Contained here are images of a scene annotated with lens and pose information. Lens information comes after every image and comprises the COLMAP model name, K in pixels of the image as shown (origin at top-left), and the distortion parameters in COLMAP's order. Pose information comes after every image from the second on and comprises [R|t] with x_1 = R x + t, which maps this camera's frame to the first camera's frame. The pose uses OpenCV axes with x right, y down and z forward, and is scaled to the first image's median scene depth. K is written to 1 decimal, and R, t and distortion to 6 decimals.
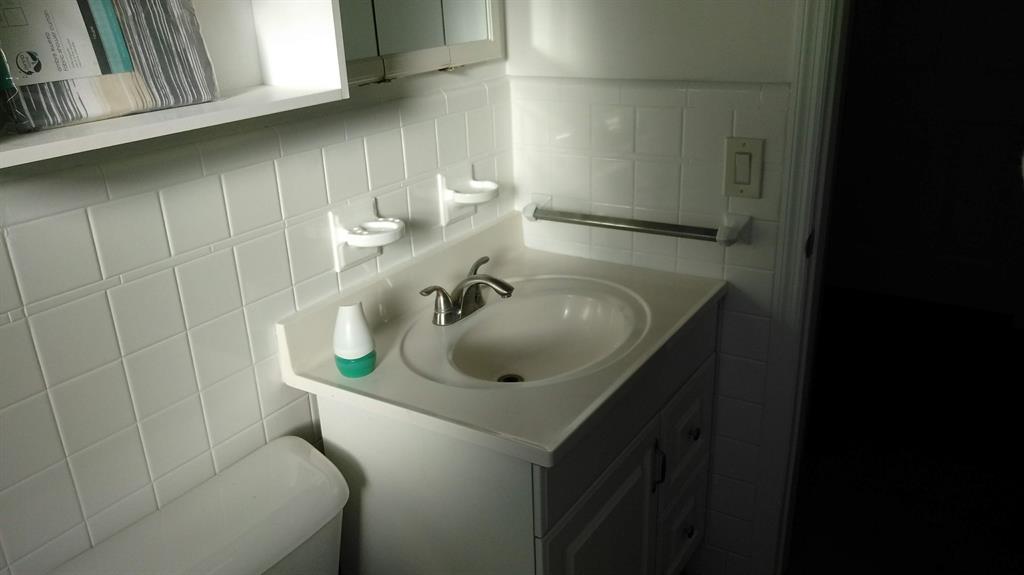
lens RADIAL K [[780.4, 0, 514.3], [0, 780.4, 289.1], [0, 0, 1]] dist [0.046136, 0.004576]
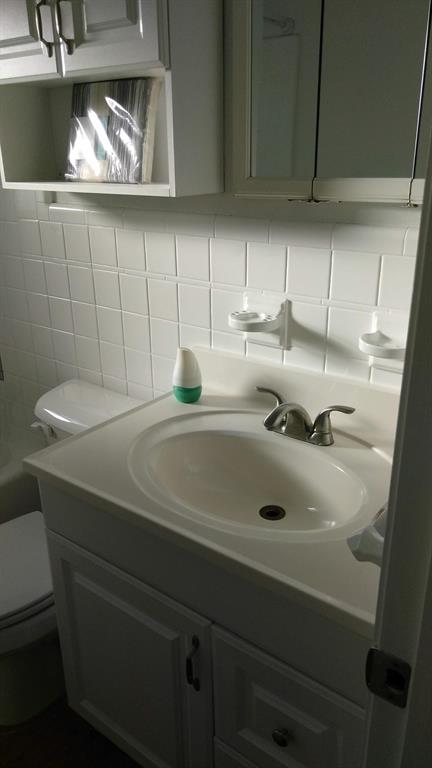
lens RADIAL K [[585.3, 0, 217.0], [0, 585.3, 382.1], [0, 0, 1]] dist [0.046136, 0.004576]
pose [[-0.085000, 0.413850, -0.906368, 0.679818], [-0.345041, 0.841150, 0.416429, -0.347075], [0.934731, 0.348131, 0.071297, 0.906789]]
